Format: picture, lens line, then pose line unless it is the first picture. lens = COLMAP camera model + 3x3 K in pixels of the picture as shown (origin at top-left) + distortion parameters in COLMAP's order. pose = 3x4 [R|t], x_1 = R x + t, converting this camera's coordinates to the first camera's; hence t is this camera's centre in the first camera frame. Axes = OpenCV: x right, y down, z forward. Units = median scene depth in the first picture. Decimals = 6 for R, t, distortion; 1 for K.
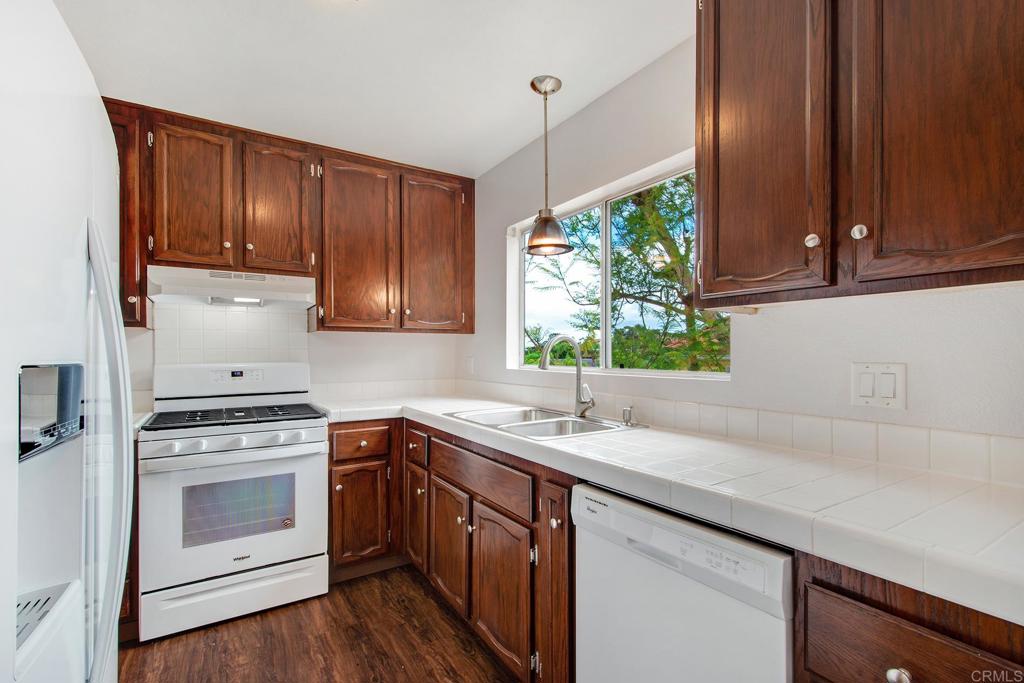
lens RADIAL K [[455.0, 0, 515.9], [0, 455.0, 349.7], [0, 0, 1]] dist [-0.011615, 0.000008]
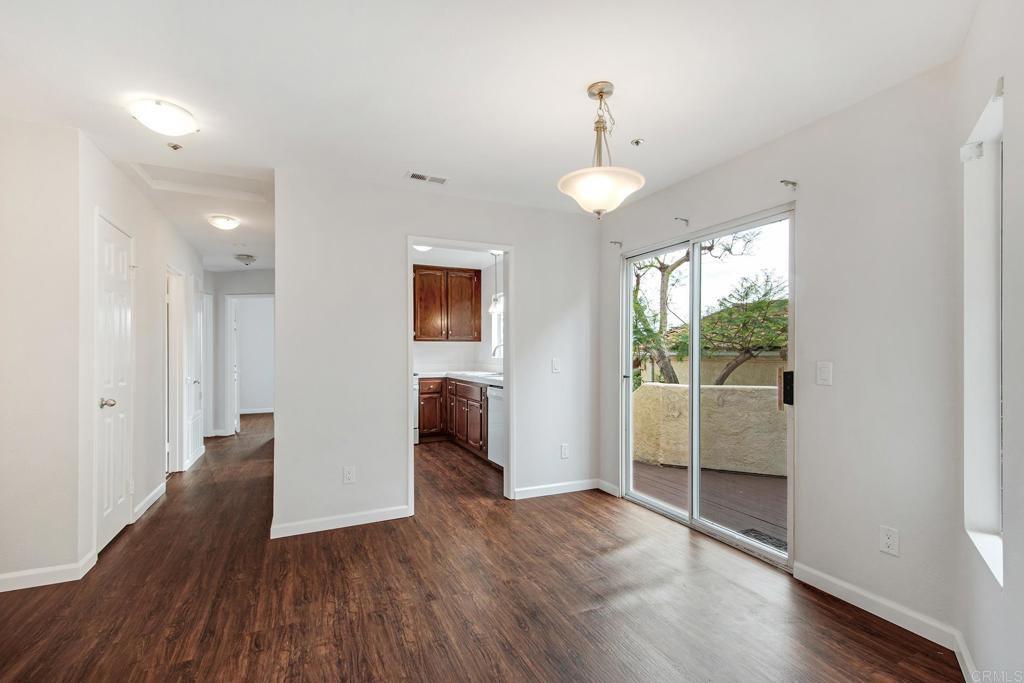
lens RADIAL K [[455.0, 0, 505.5], [0, 455.0, 343.6], [0, 0, 1]] dist [-0.011615, 0.000008]
pose [[0.991865, 0.012385, -0.126689, 0.339236], [-0.011124, 0.999881, 0.010655, -0.057238], [0.126806, -0.009159, 0.991885, -1.268913]]
